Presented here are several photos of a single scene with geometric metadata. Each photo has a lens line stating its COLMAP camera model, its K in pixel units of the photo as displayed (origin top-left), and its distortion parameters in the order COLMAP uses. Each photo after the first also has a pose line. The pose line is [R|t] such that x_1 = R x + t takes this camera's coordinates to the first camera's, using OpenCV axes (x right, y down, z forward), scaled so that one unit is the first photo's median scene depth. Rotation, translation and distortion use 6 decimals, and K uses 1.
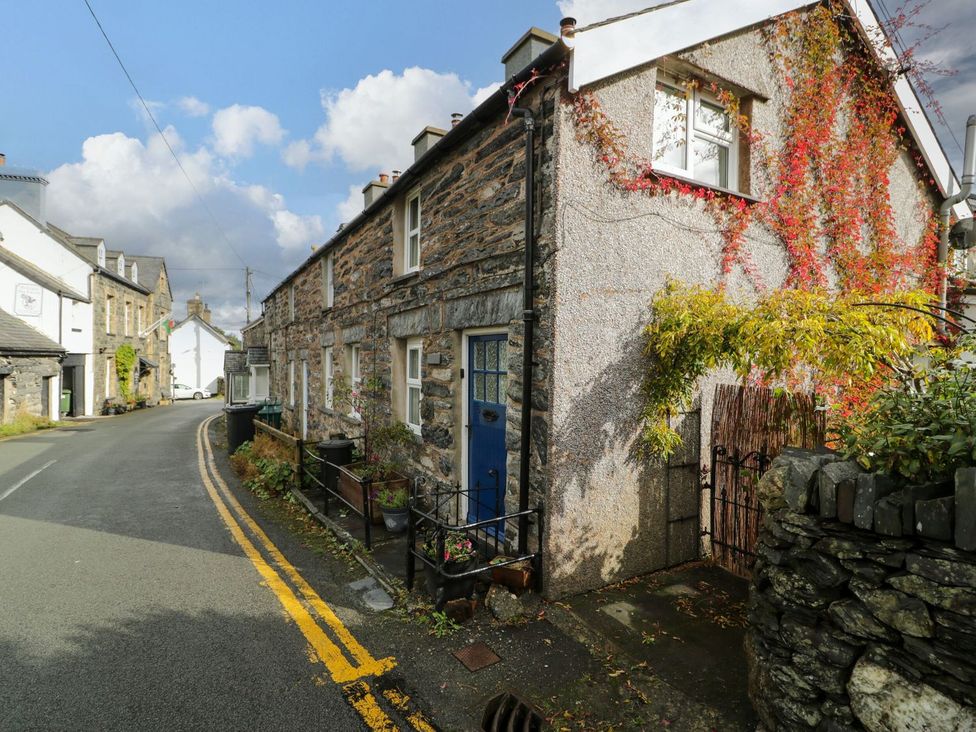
lens RADIAL K [[509.7, 0, 485.0], [0, 509.7, 327.8], [0, 0, 1]] dist [-0.002078, -0.001668]
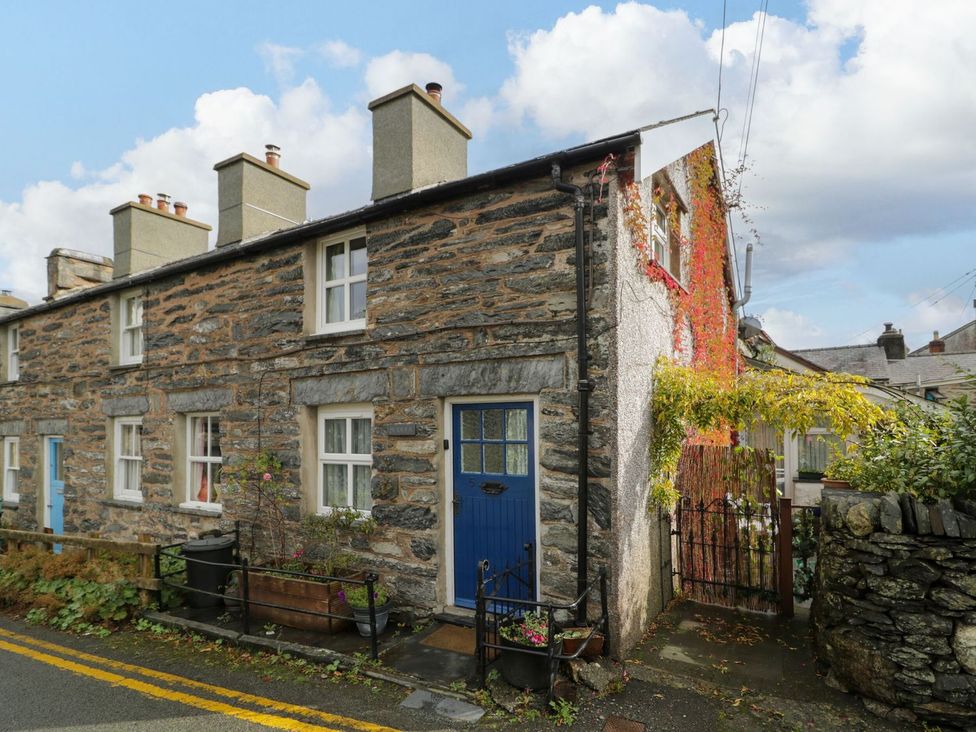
lens RADIAL K [[529.2, 0, 483.3], [0, 529.2, 368.4], [0, 0, 1]] dist [-0.002517, -0.009317]
pose [[0.865879, 0.030145, 0.499344, -0.513105], [-0.008993, 0.998959, -0.044714, -0.006889], [-0.500172, 0.034226, 0.865249, 0.144395]]
